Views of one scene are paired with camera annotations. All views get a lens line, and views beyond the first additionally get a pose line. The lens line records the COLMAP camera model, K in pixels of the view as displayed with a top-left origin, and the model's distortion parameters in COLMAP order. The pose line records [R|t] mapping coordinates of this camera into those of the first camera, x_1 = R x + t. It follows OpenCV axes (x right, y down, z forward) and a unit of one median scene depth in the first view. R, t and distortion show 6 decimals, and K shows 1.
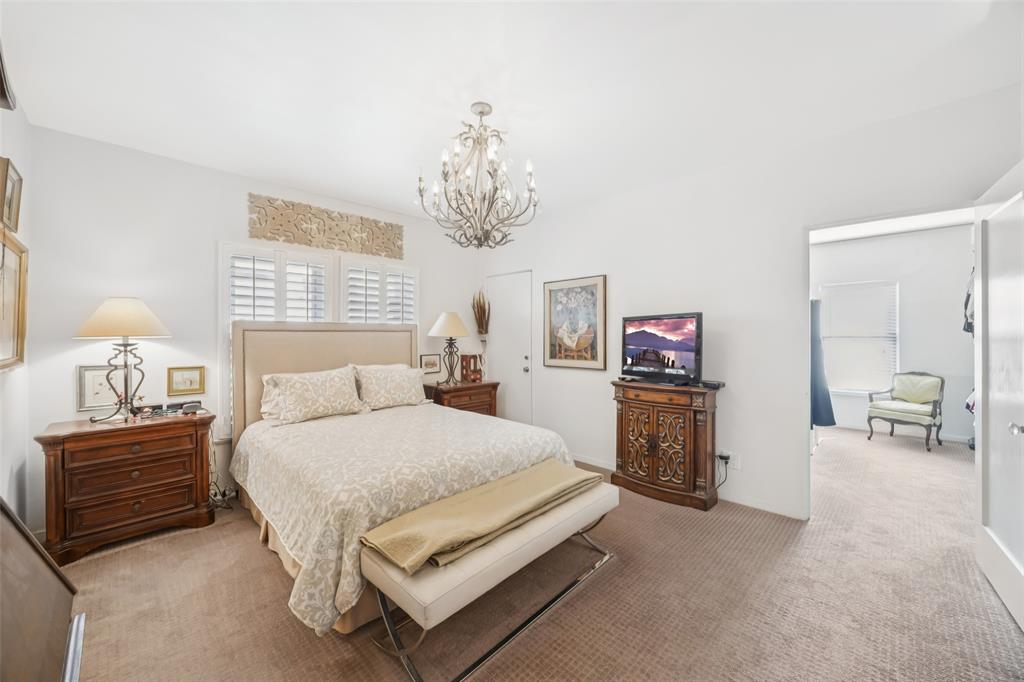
lens RADIAL K [[401.0, 0, 514.6], [0, 401.0, 339.0], [0, 0, 1]] dist [-0.001323, 0.000481]
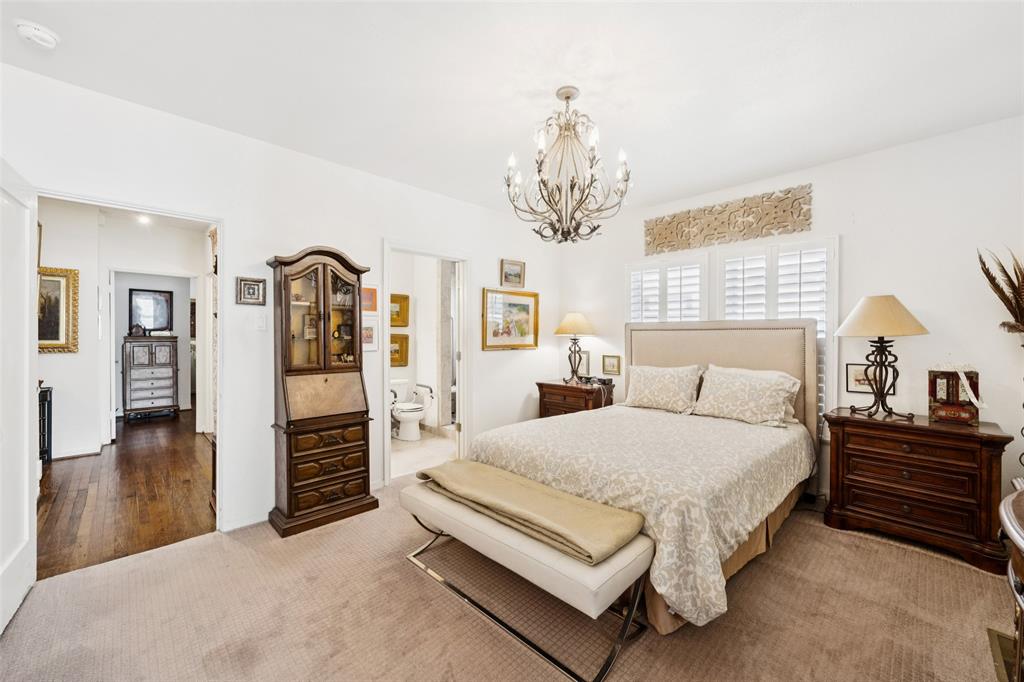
lens RADIAL K [[401.0, 0, 514.9], [0, 401.0, 335.6], [0, 0, 1]] dist [-0.001323, 0.000481]
pose [[-0.028853, 0.006686, -0.999561, 0.677507], [-0.009271, 0.999933, 0.006956, -0.009319], [0.999541, 0.009468, -0.028789, 0.704304]]
